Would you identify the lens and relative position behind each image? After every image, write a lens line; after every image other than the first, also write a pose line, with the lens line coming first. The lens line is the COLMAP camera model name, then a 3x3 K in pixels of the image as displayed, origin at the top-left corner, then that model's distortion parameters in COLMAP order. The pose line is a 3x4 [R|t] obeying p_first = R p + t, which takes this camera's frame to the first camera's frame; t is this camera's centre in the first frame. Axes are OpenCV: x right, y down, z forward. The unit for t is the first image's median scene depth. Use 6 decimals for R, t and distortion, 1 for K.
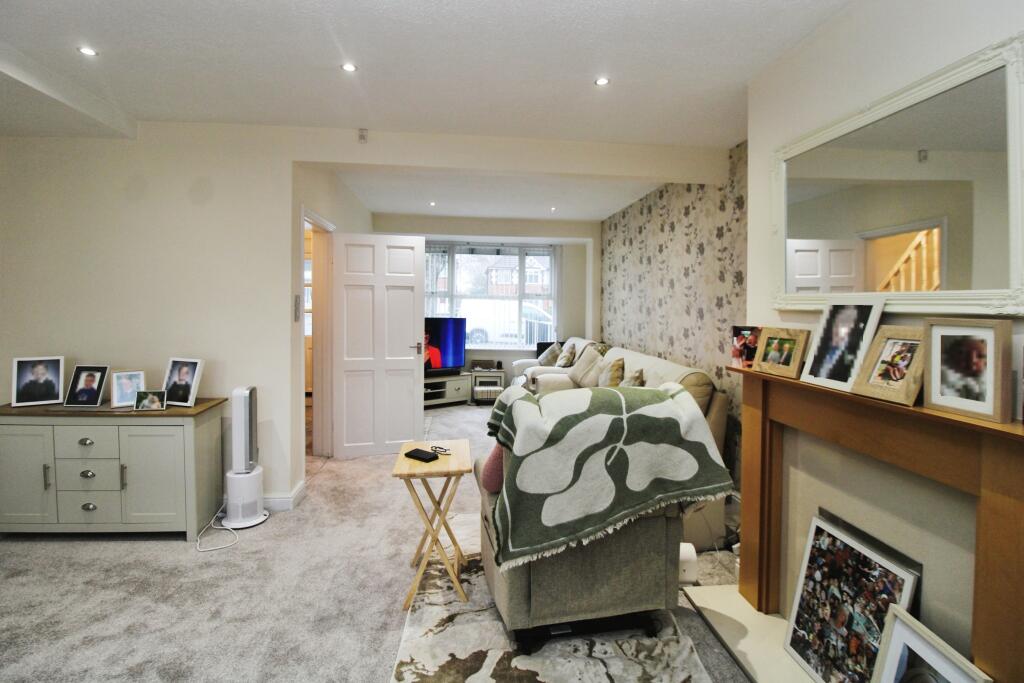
lens RADIAL K [[466.8, 0, 511.9], [0, 466.8, 325.7], [0, 0, 1]] dist [-0.003656, -0.009425]
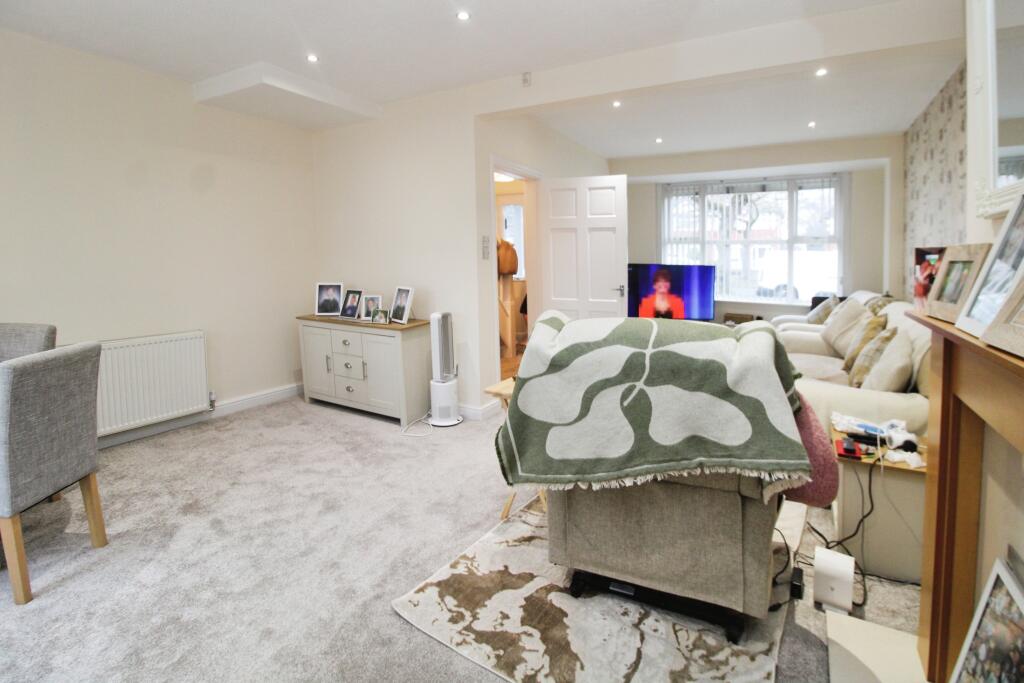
lens RADIAL K [[466.7, 0, 512.0], [0, 466.7, 300.1], [0, 0, 1]] dist [-0.001747, -0.007420]
pose [[0.823939, 0.043580, -0.565000, 0.435860], [-0.017974, 0.998547, 0.050810, 0.057550], [0.566393, -0.031709, 0.823525, 0.163458]]
